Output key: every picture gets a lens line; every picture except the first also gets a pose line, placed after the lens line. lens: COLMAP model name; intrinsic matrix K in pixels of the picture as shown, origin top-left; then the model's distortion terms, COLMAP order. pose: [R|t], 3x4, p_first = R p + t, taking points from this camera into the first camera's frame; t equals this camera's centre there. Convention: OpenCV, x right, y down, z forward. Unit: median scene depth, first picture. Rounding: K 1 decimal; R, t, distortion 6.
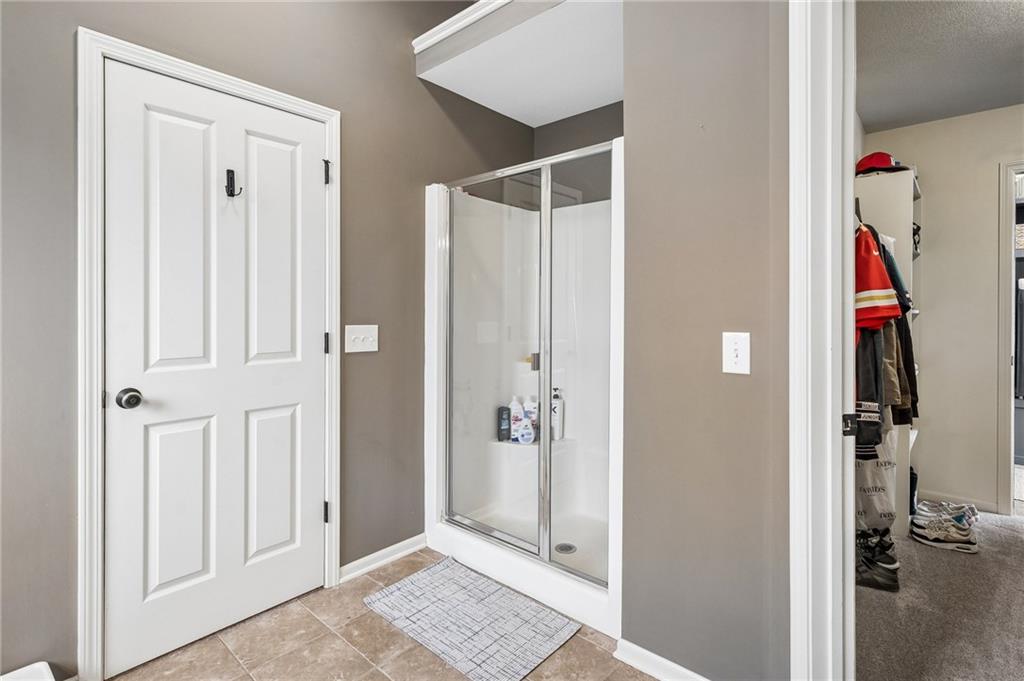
lens RADIAL K [[498.1, 0, 512.1], [0, 498.1, 315.8], [0, 0, 1]] dist [-0.001438, 0.000019]
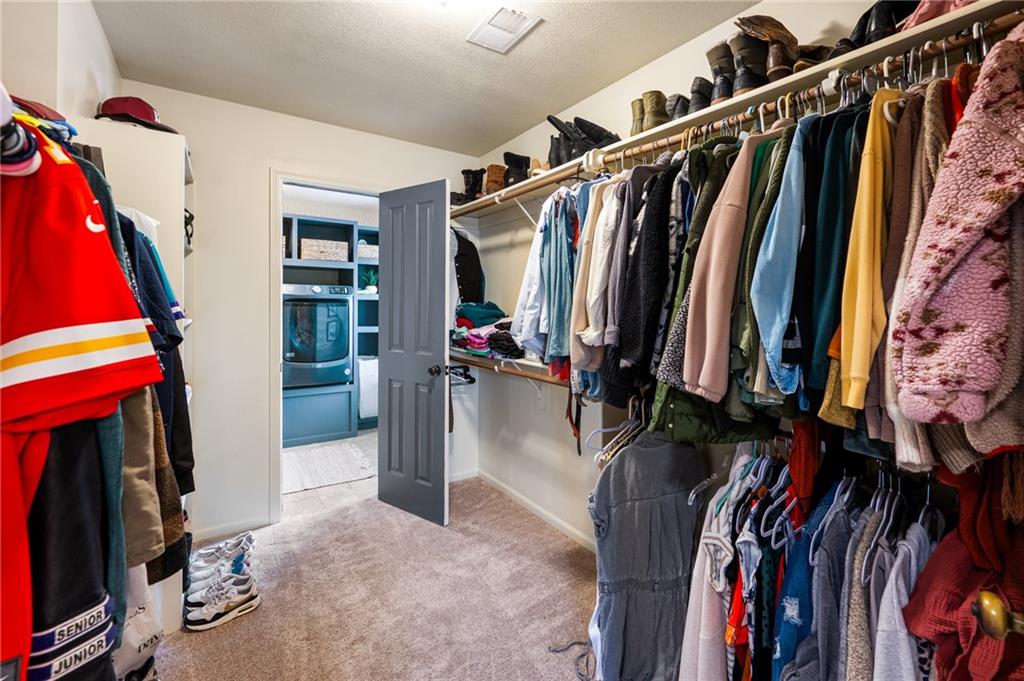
lens RADIAL K [[442.5, 0, 512.2], [0, 442.5, 310.6], [0, 0, 1]] dist [-0.002091, -0.000258]
pose [[0.250658, -0.008324, 0.968040, 0.300234], [-0.001720, 0.999958, 0.009044, -0.039728], [-0.968074, -0.003932, 0.250633, 0.375706]]
